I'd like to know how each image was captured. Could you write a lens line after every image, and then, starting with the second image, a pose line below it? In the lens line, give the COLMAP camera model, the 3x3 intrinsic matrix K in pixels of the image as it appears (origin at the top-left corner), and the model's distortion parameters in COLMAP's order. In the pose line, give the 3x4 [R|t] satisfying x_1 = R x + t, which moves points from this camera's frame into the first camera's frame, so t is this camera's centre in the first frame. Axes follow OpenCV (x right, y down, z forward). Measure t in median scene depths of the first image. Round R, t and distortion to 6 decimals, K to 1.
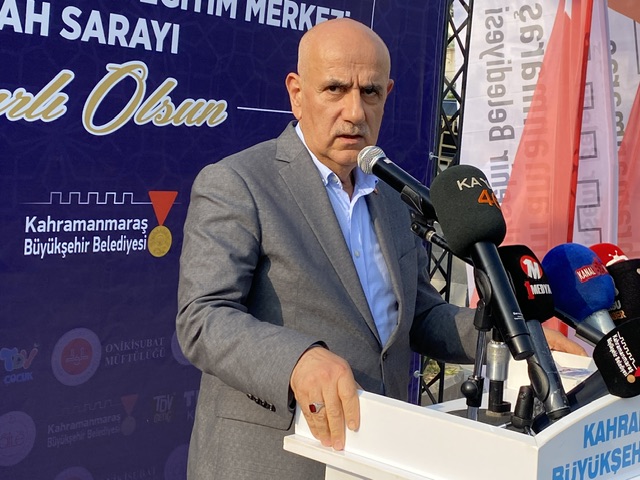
lens RADIAL K [[1041.1, 0, 320.0], [0, 1041.1, 240.0], [0, 0, 1]] dist [0.302599, -1.195825]
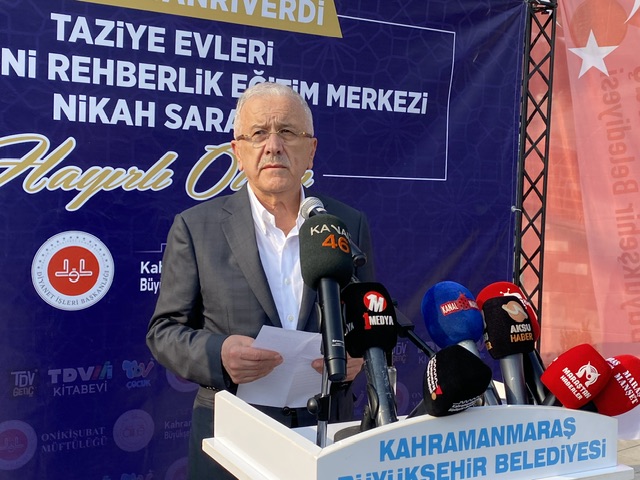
lens RADIAL K [[822.2, 0, 318.6], [0, 822.2, 253.3], [0, 0, 1]] dist [0.196065, -0.542557]
pose [[0.949370, -0.007475, -0.314071, 0.254858], [-0.003774, 0.999373, -0.035193, 0.003091], [0.314137, 0.034597, 0.948747, 0.071463]]
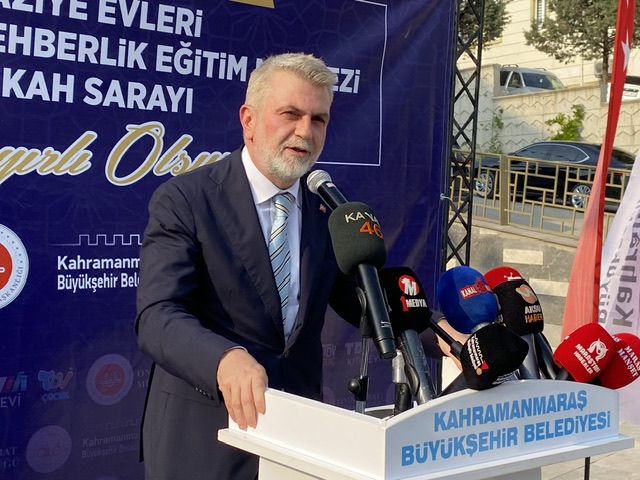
lens RADIAL K [[1041.1, 0, 320.0], [0, 1041.1, 240.0], [0, 0, 1]] dist [0.302599, -1.195825]
pose [[0.992992, -0.017925, -0.116811, 0.143737], [0.012696, 0.998890, -0.045359, 0.016121], [0.117495, 0.043558, 0.992118, -0.122407]]
